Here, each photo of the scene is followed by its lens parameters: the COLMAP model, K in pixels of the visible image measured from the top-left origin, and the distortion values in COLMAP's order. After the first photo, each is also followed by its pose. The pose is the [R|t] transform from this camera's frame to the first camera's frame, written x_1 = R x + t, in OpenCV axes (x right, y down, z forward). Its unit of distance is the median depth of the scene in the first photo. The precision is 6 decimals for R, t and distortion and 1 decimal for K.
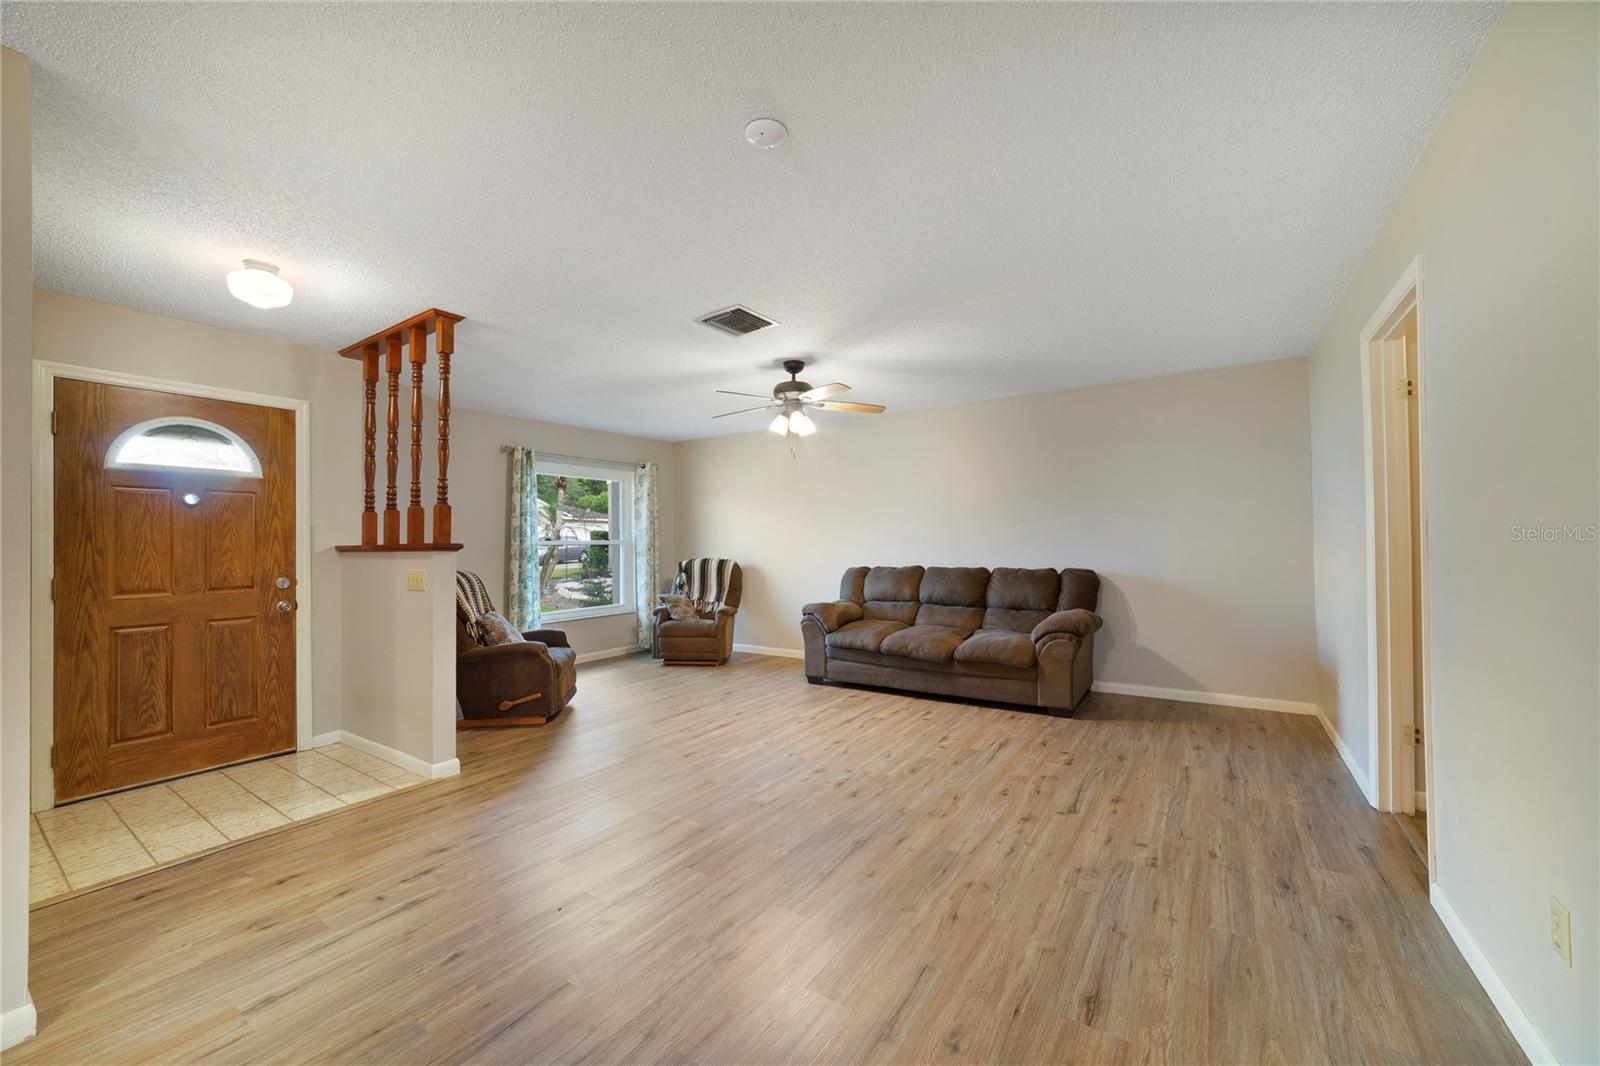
lens RADIAL K [[612.9, 0, 798.9], [0, 612.9, 539.2], [0, 0, 1]] dist [-0.011771, 0.001635]
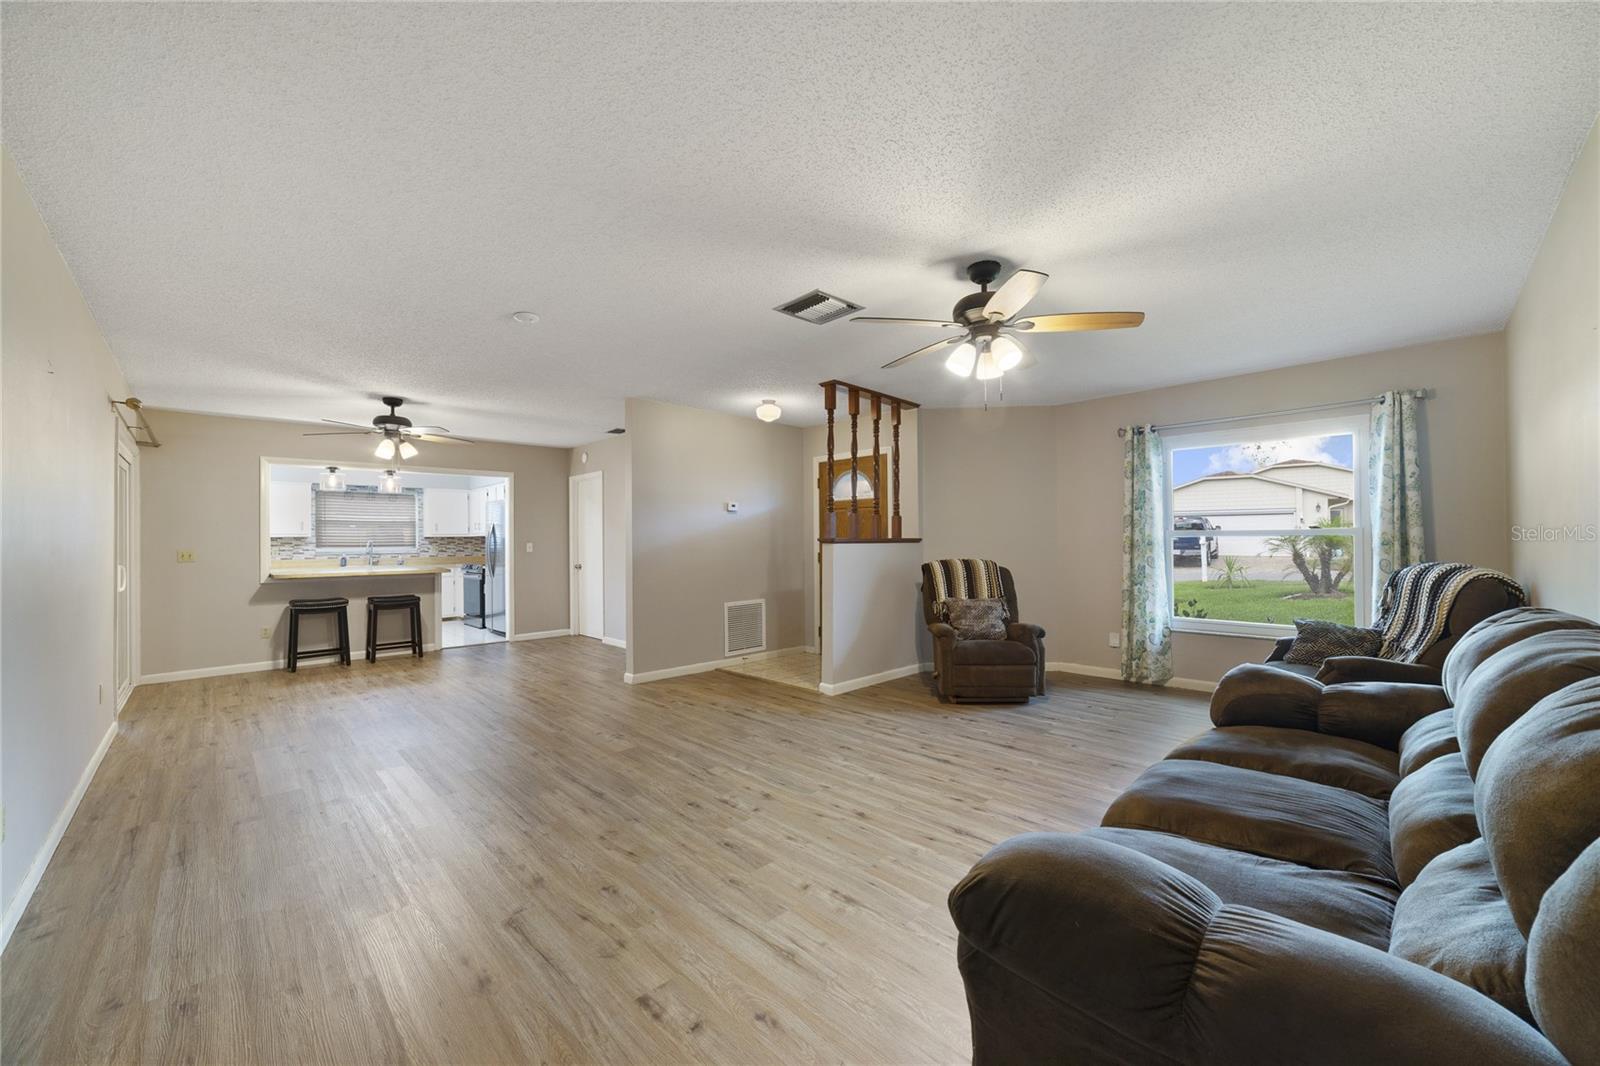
lens RADIAL K [[612.9, 0, 803.6], [0, 612.9, 535.8], [0, 0, 1]] dist [-0.011771, 0.001635]
pose [[-0.198936, 0.002203, -0.980010, 0.819140], [0.016468, 0.999864, -0.001096, 0.001971], [0.979874, -0.016357, -0.198945, 1.131087]]
